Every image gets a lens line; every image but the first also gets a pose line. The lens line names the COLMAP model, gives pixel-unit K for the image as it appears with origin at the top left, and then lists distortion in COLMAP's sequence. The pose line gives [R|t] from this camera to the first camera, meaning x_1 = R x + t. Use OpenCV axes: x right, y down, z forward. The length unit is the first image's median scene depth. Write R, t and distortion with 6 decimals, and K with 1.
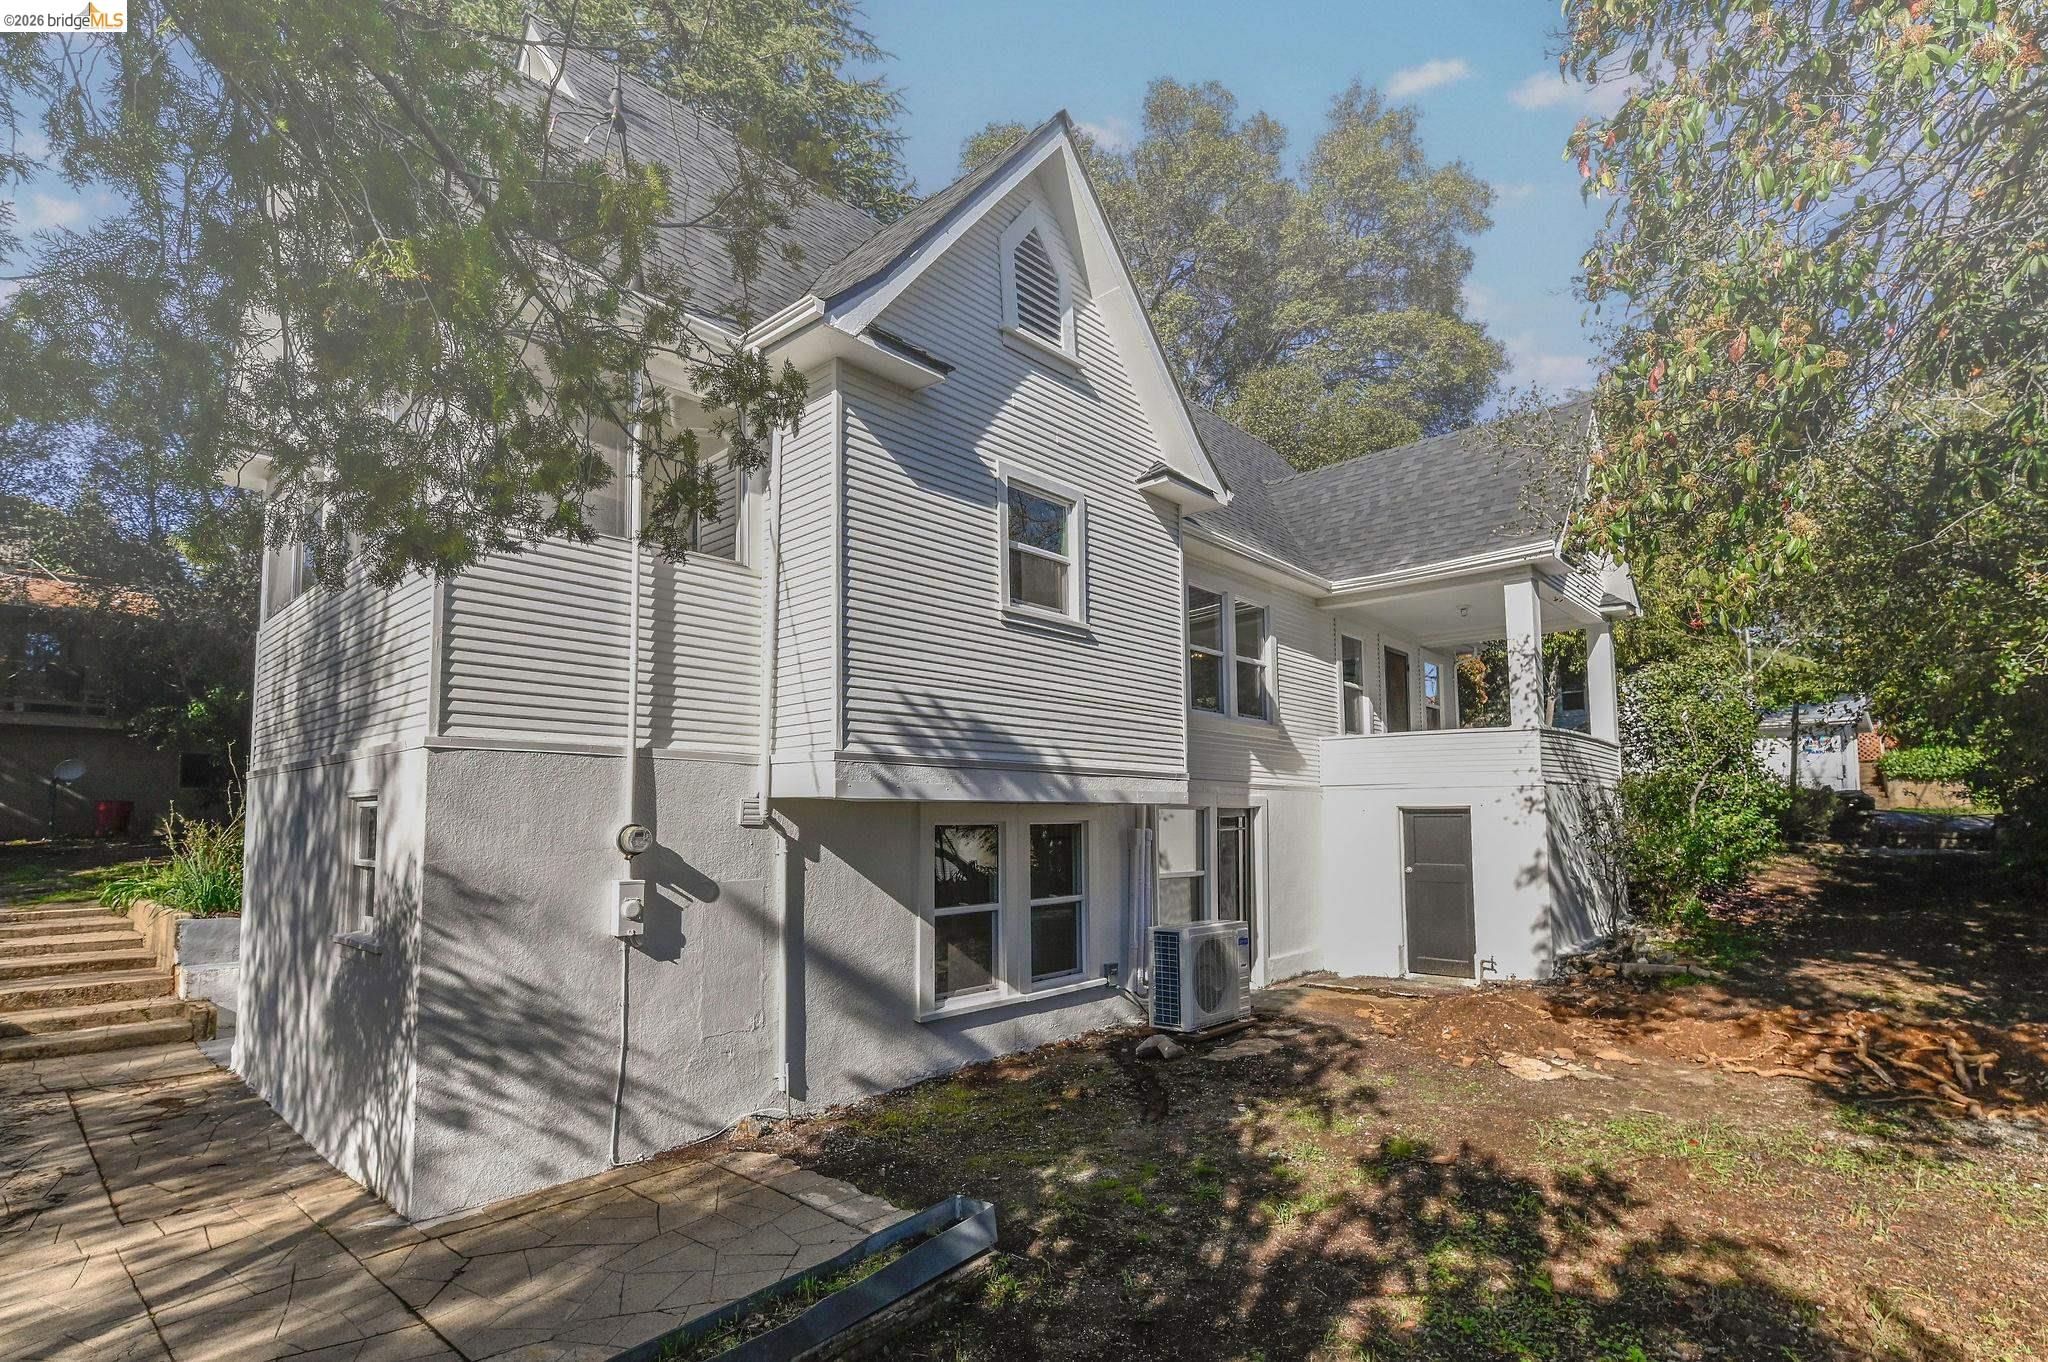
lens RADIAL K [[994.5, 0, 1028.3], [0, 994.5, 754.7], [0, 0, 1]] dist [0.002365, -0.000423]
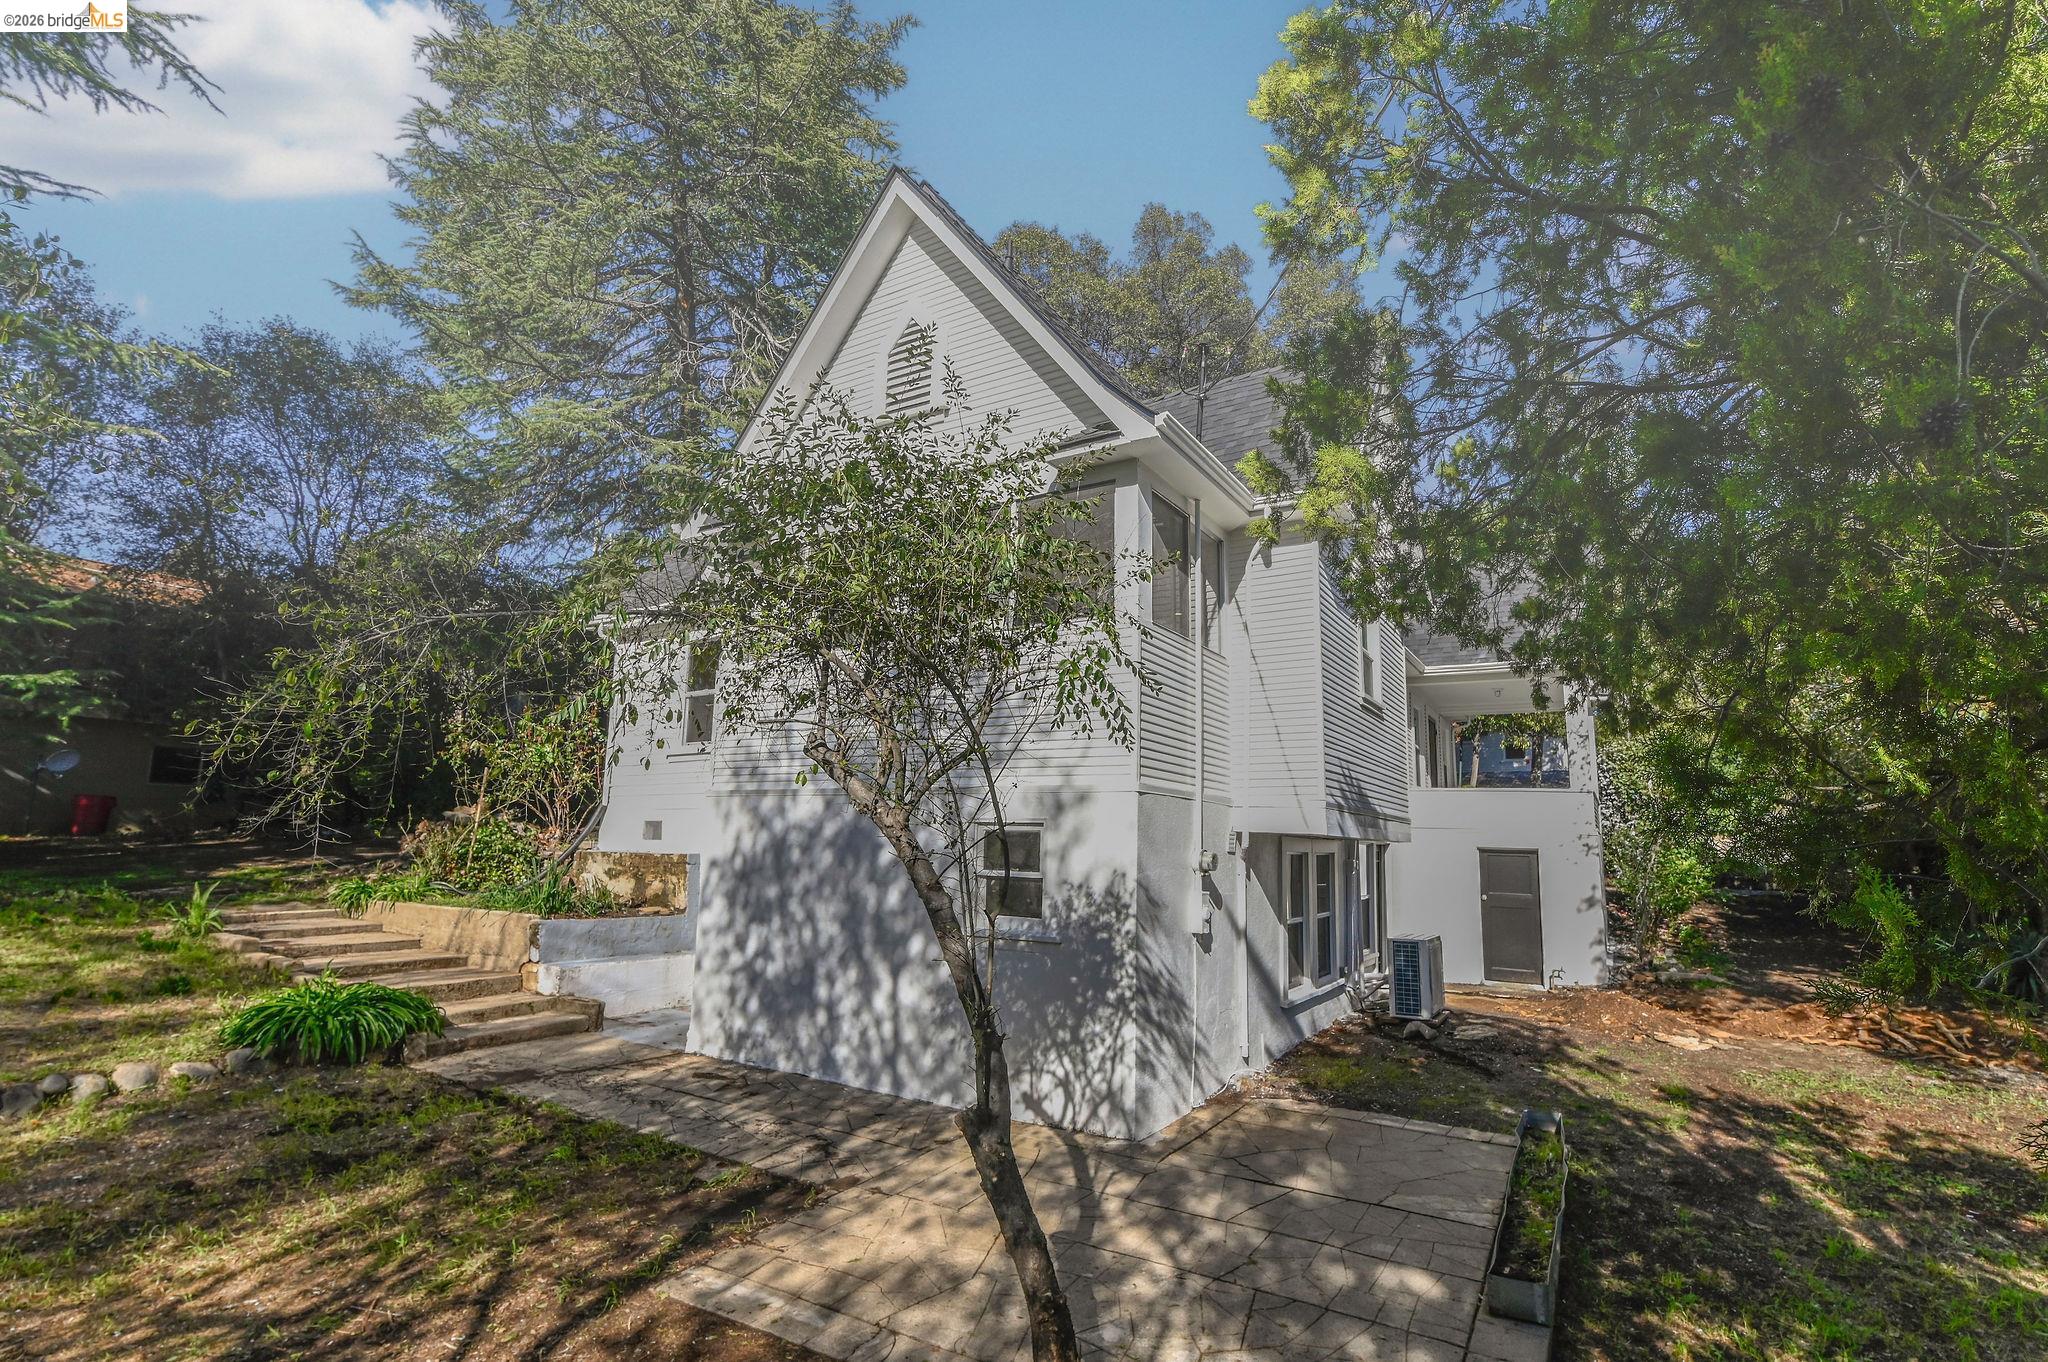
lens RADIAL K [[995.8, 0, 1020.0], [0, 995.8, 703.5], [0, 0, 1]] dist [0.003972, -0.000063]
pose [[0.980513, 0.056731, 0.188082, -0.741058], [-0.042729, 0.996062, -0.077686, -0.010457], [-0.191749, 0.068136, 0.979076, -0.238037]]
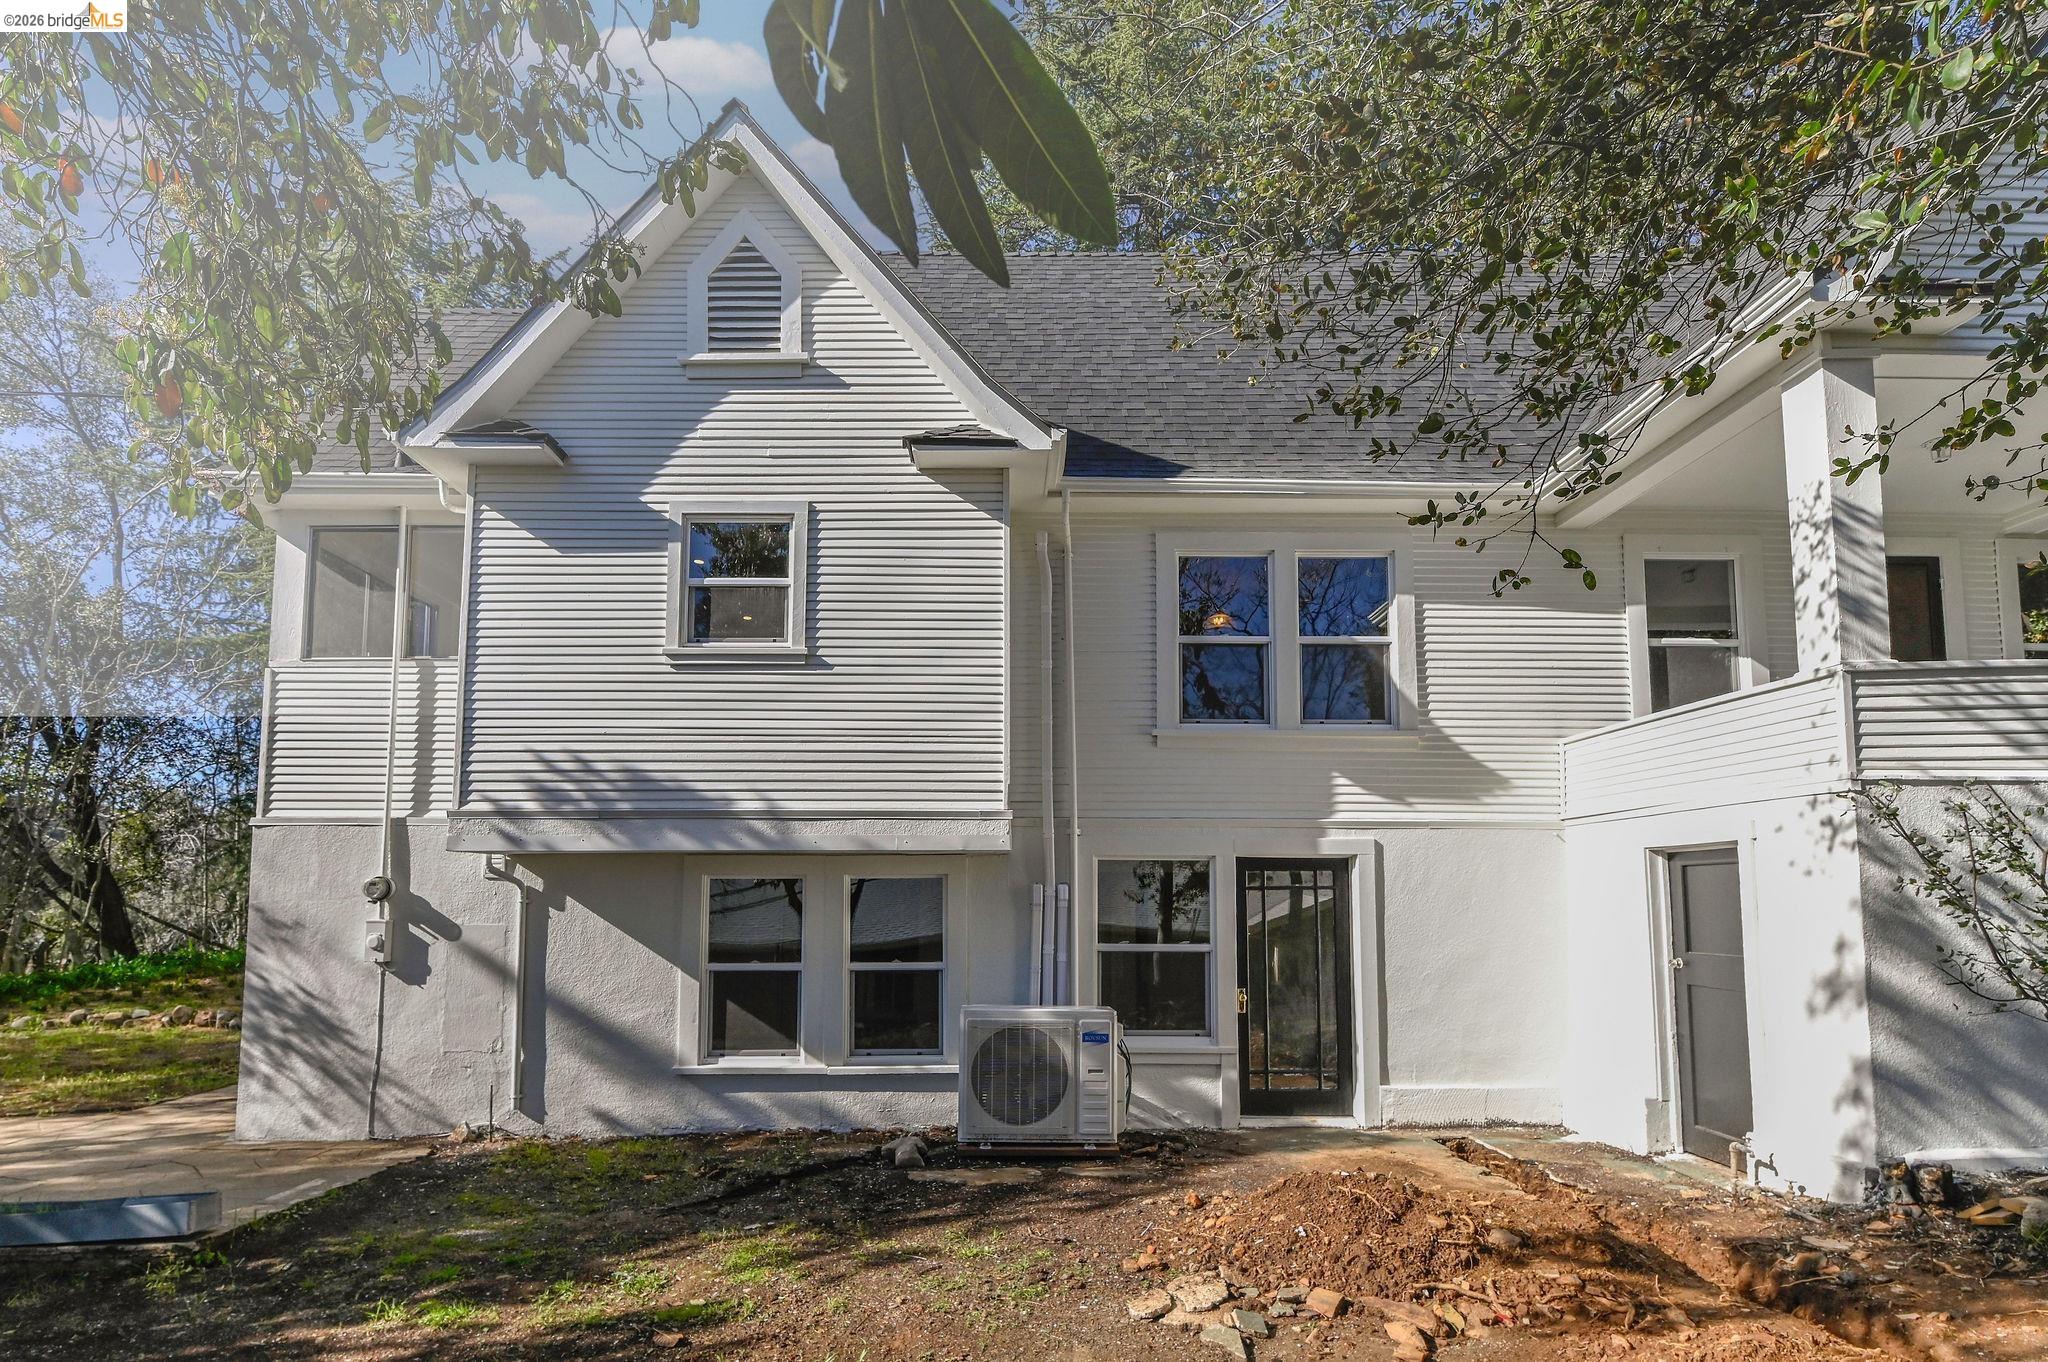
lens RADIAL K [[1028.5, 0, 980.2], [0, 1028.5, 817.3], [0, 0, 1]] dist [0.003063, -0.000381]
pose [[0.670537, -0.056150, -0.739748, 0.908865], [0.047359, 0.998338, -0.032849, 0.060454], [0.740363, -0.013008, 0.672081, 0.551996]]
